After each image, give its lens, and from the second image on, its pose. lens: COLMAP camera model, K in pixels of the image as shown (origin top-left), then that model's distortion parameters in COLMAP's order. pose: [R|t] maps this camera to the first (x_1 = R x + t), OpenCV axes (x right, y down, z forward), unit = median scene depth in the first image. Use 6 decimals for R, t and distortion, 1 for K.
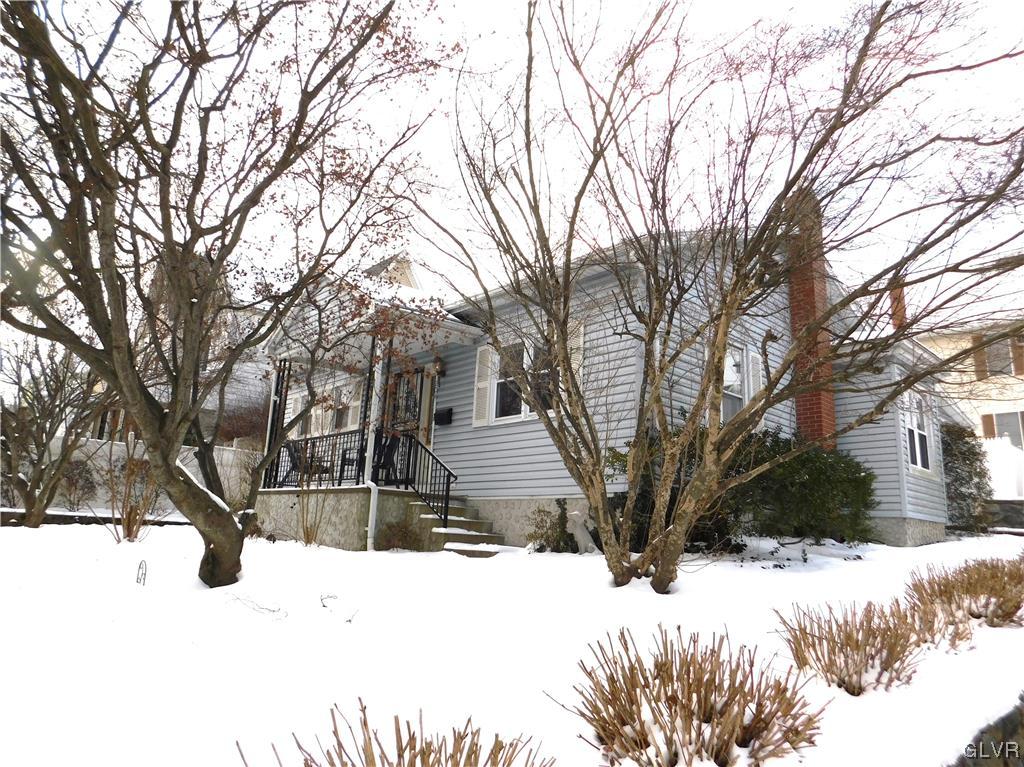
lens RADIAL K [[682.3, 0, 512.0], [0, 682.3, 383.5], [0, 0, 1]] dist [-0.056290, 0.002667]
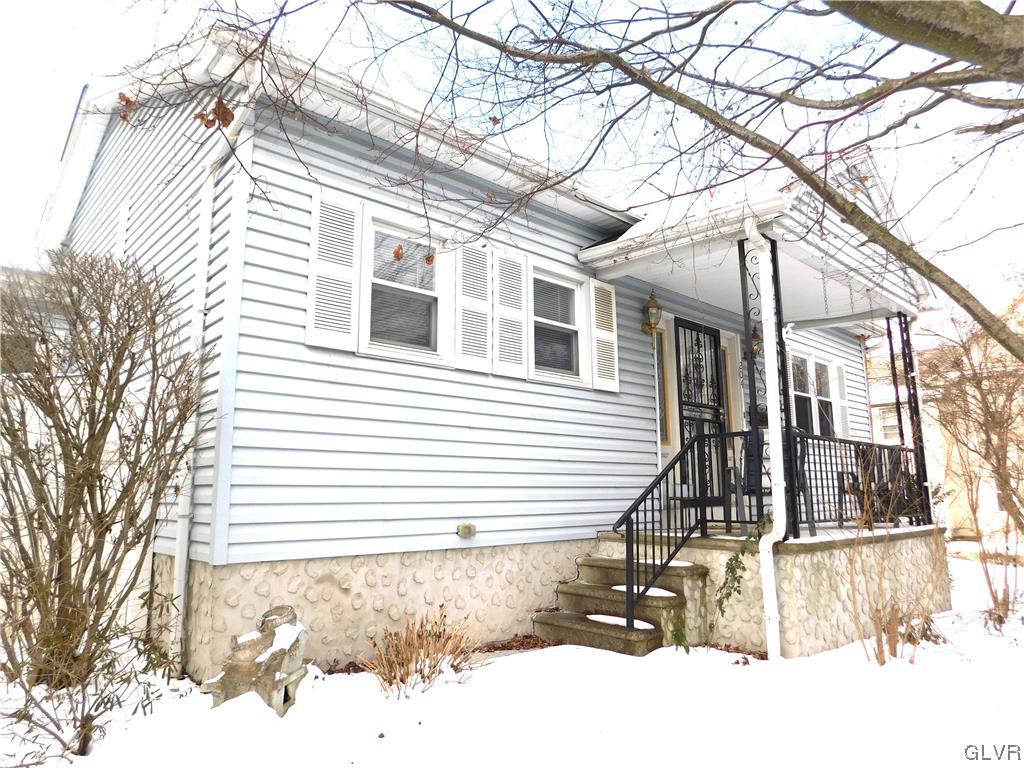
lens RADIAL K [[682.3, 0, 512.0], [0, 682.3, 384.0], [0, 0, 1]] dist [-0.056290, 0.002667]
pose [[0.010877, 0.123633, 0.992268, -1.017891], [-0.216147, 0.969157, -0.118384, 0.193228], [-0.976300, -0.213188, 0.037264, 1.504501]]
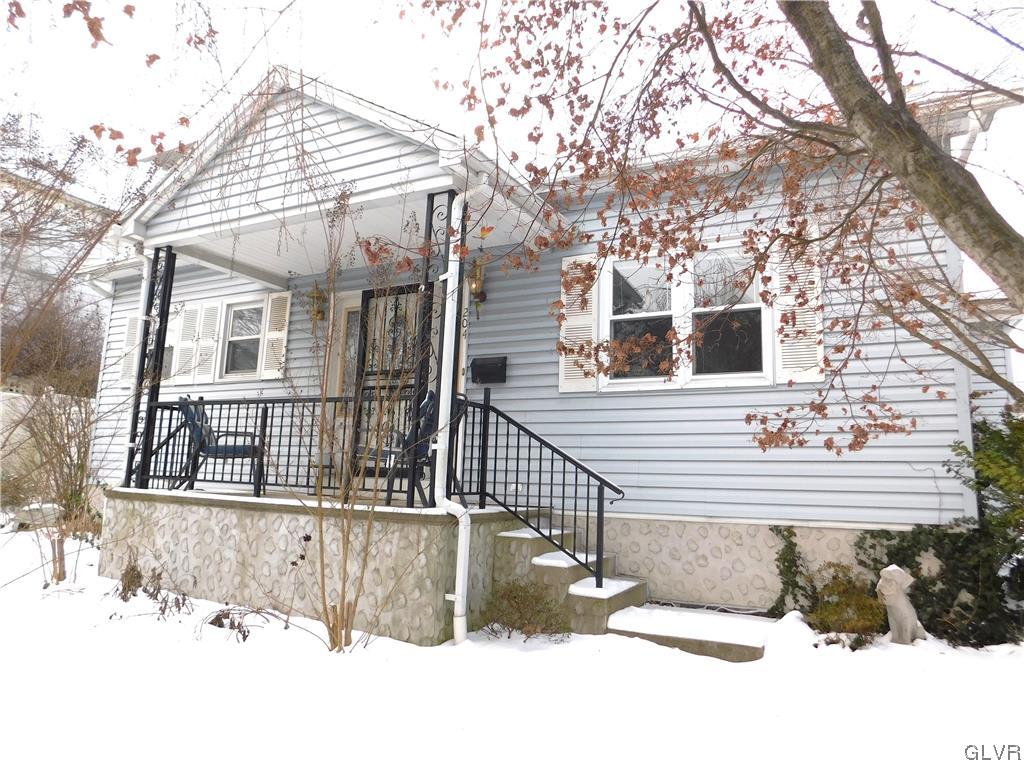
lens RADIAL K [[682.3, 0, 512.0], [0, 682.3, 384.0], [0, 0, 1]] dist [-0.056290, 0.002667]
pose [[0.939584, 0.037008, 0.340311, -0.341978], [-0.067723, 0.994586, 0.078820, 0.015735], [-0.335551, -0.097105, 0.937004, 0.525058]]
